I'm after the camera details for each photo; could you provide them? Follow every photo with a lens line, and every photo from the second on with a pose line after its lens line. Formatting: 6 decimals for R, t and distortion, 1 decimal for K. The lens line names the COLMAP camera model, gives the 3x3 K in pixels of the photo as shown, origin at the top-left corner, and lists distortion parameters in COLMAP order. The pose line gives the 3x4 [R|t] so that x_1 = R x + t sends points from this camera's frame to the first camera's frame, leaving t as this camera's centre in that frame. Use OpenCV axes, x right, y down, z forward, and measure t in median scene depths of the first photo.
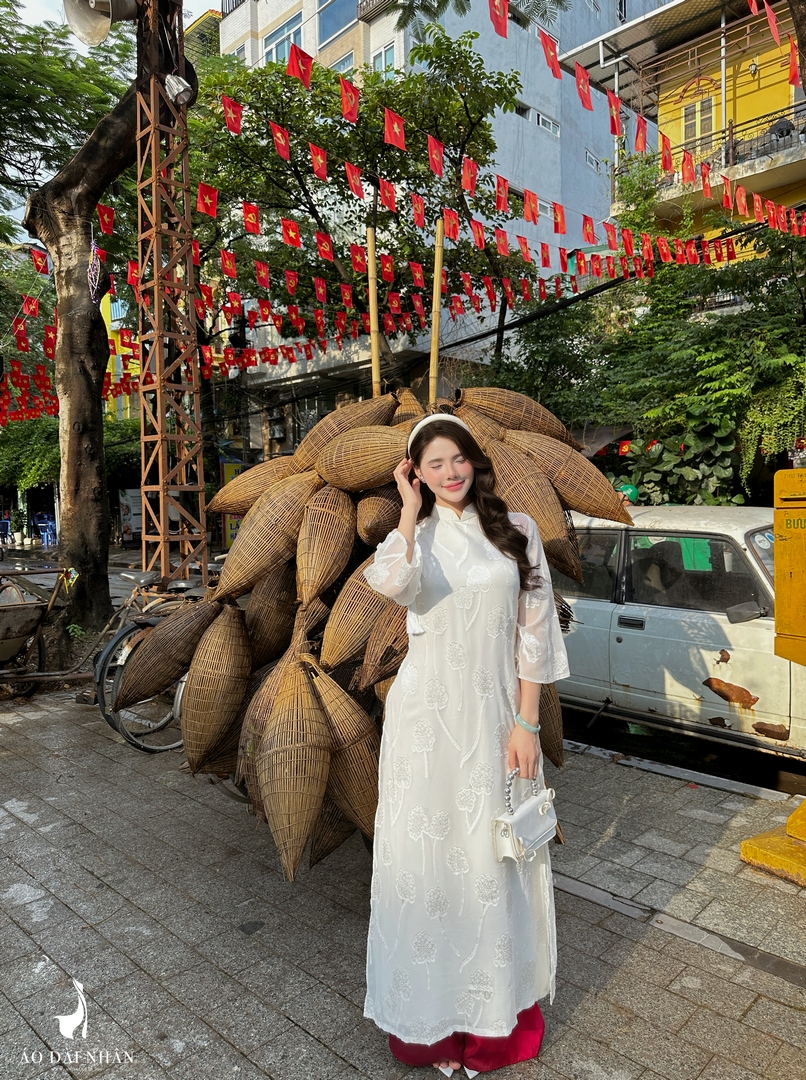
lens RADIAL K [[743.5, 0, 390.4], [0, 743.5, 534.7], [0, 0, 1]] dist [0.049670, -0.002442]
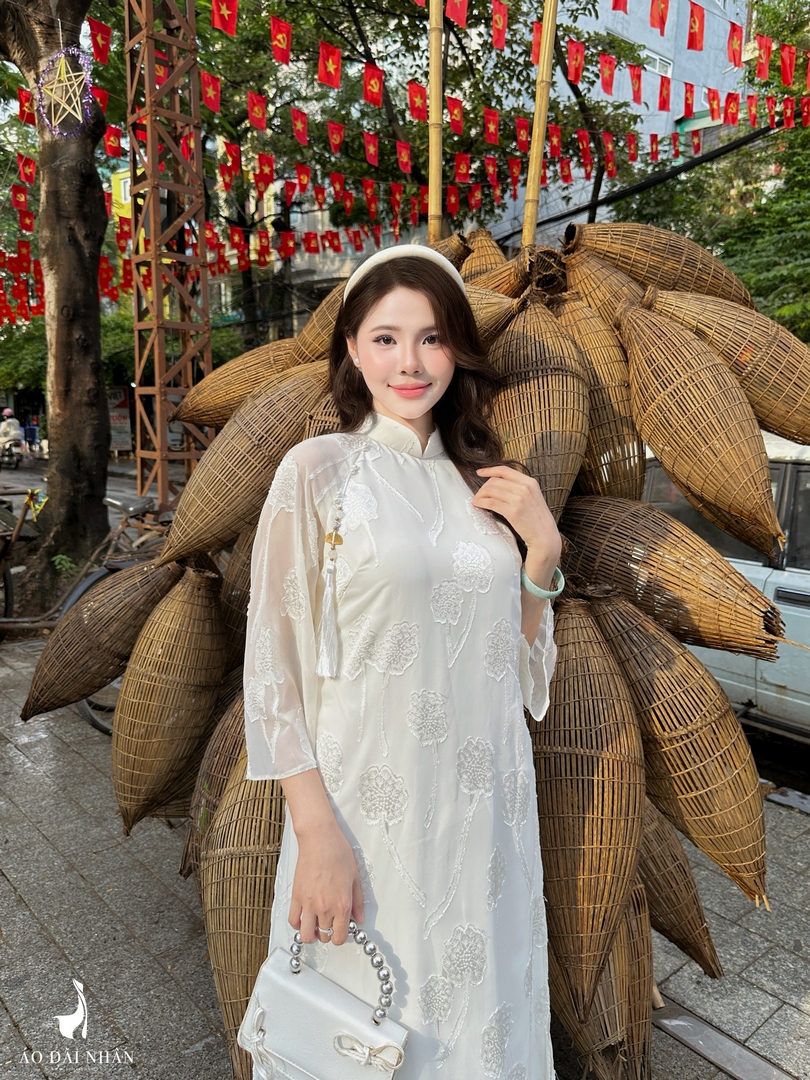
lens RADIAL K [[743.5, 0, 392.4], [0, 743.5, 534.7], [0, 0, 1]] dist [0.049670, -0.002442]
pose [[0.996835, 0.038001, -0.069824, -0.000269], [-0.030083, 0.993349, 0.111143, -0.003830], [0.073583, -0.108691, 0.991348, 0.129372]]
